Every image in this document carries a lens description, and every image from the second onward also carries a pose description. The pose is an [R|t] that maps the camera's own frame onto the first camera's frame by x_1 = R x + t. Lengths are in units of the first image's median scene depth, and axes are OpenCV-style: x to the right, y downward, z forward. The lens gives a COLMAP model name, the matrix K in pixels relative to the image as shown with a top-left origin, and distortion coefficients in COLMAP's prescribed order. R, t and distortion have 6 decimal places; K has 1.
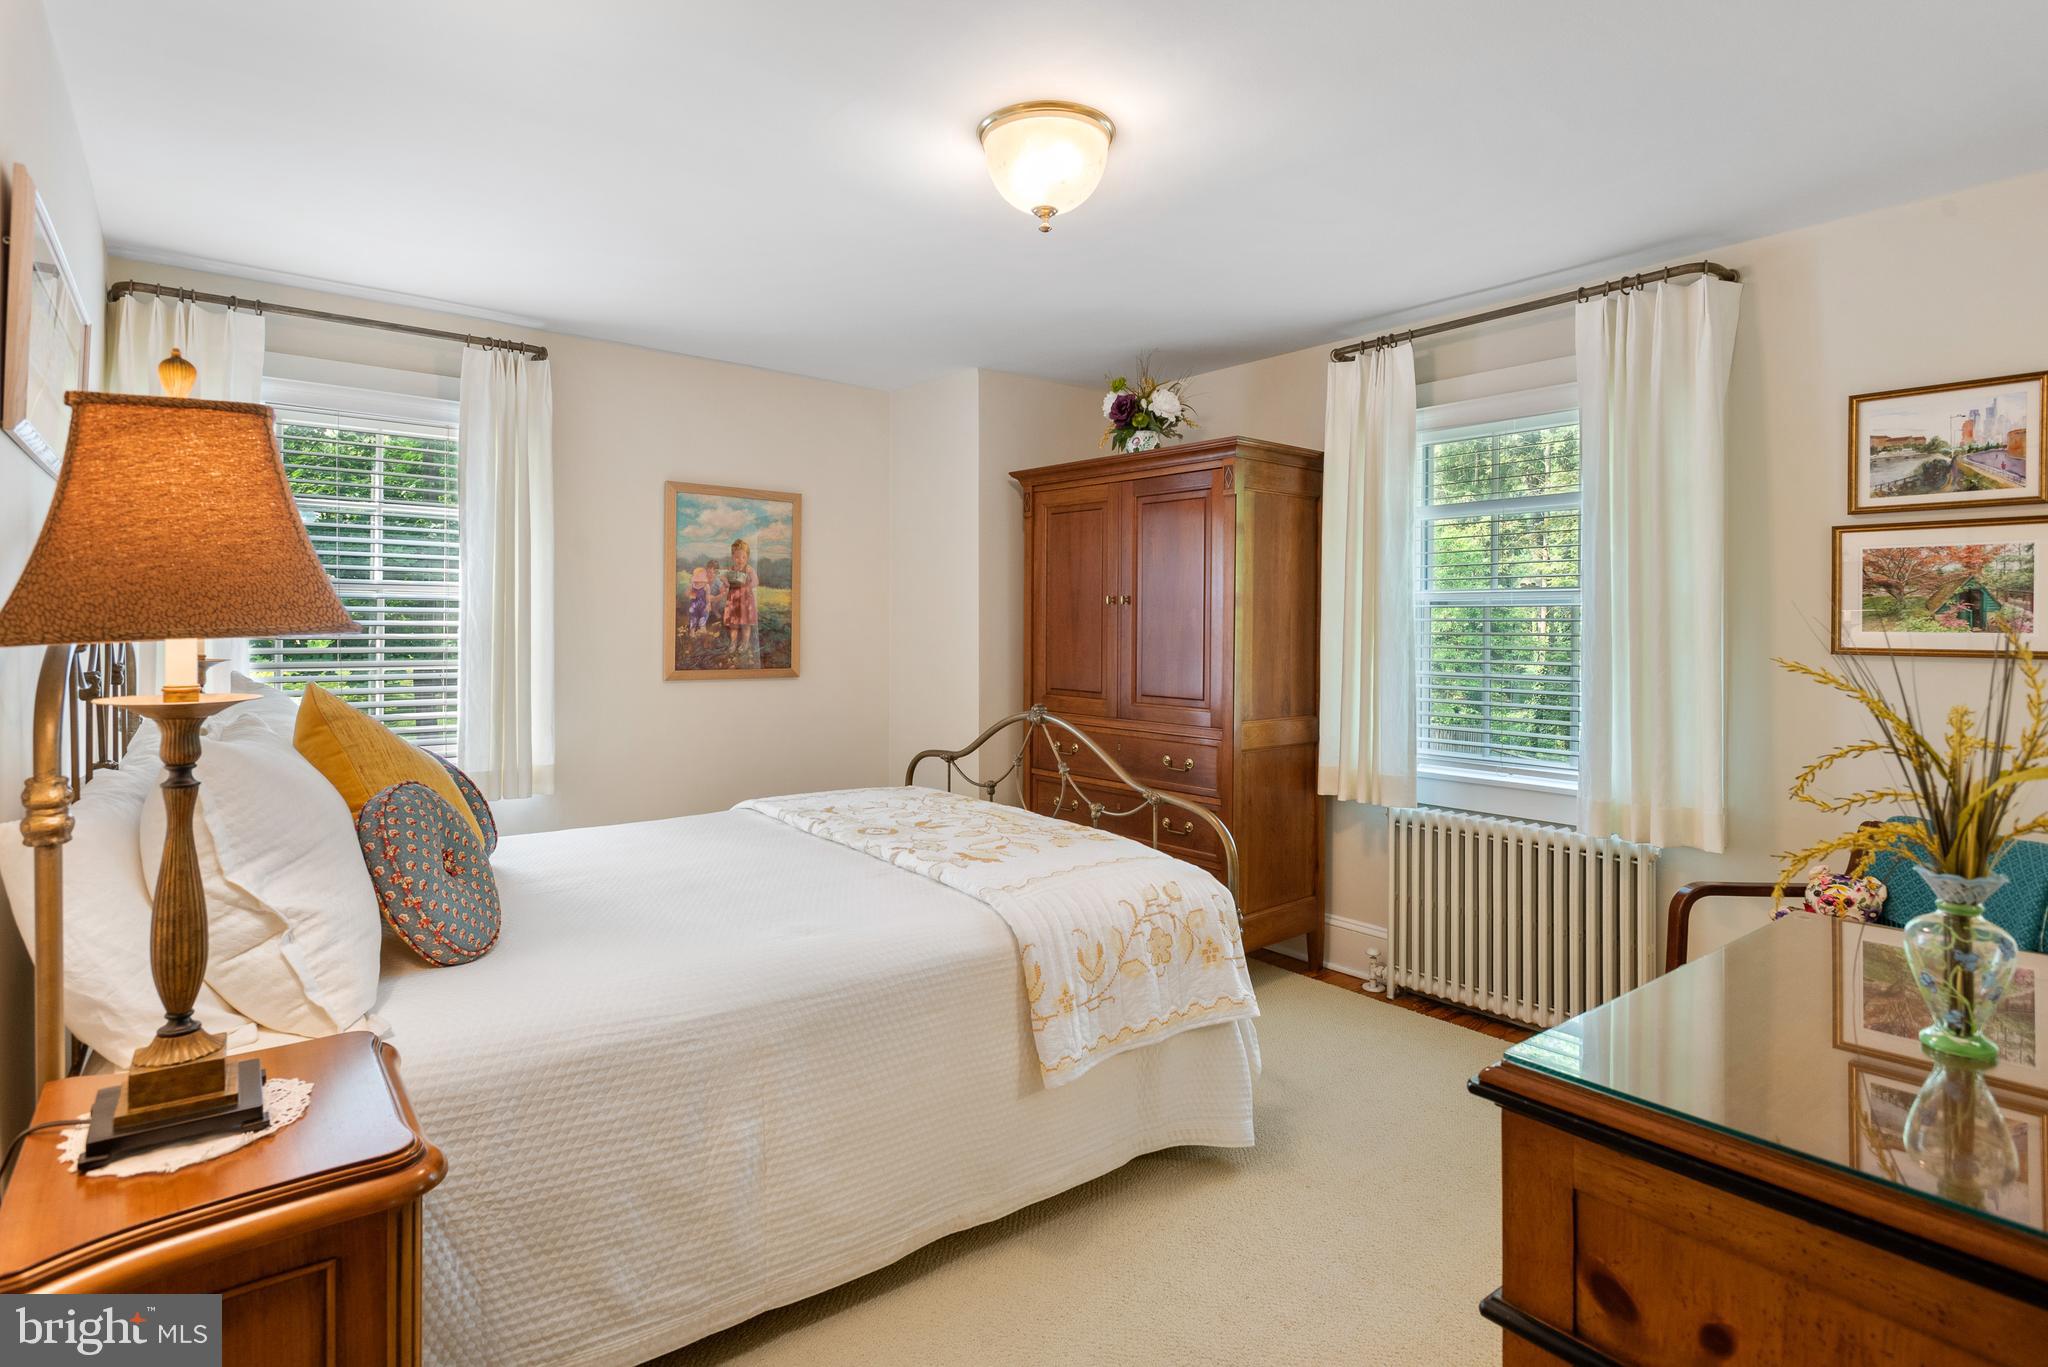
lens RADIAL K [[1050.8, 0, 1016.7], [0, 1050.8, 632.1], [0, 0, 1]] dist [0.016826, -0.006043]
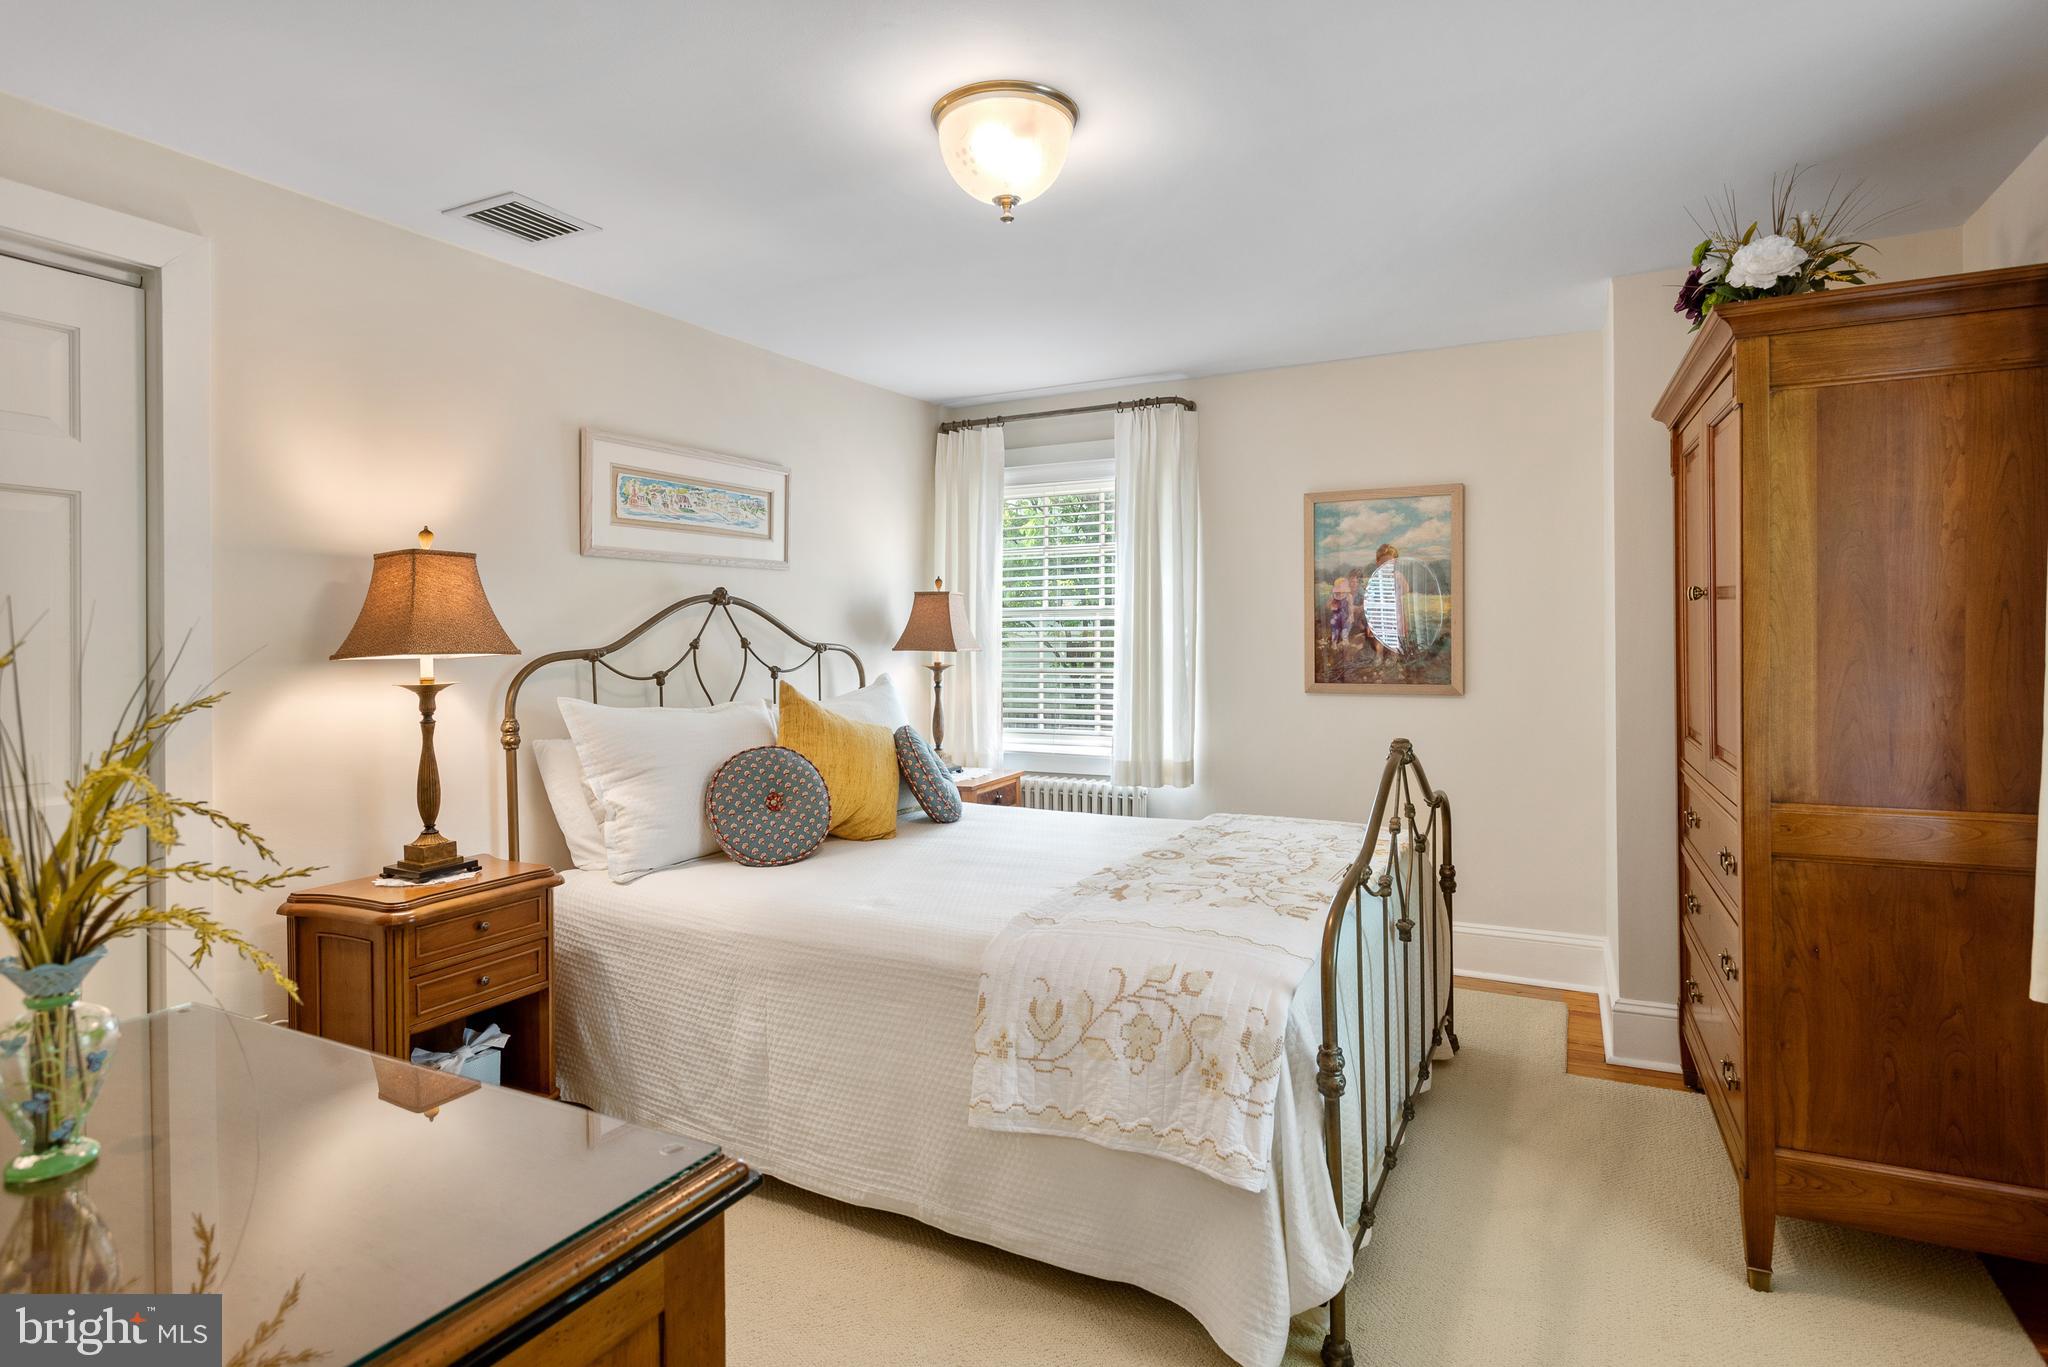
lens RADIAL K [[1050.8, 0, 983.2], [0, 1050.8, 642.4], [0, 0, 1]] dist [0.016826, -0.006043]
pose [[0.405749, -0.005170, -0.913970, 0.458399], [0.007577, 0.999969, -0.002293, -0.002105], [0.913953, -0.005994, 0.405776, 0.312633]]
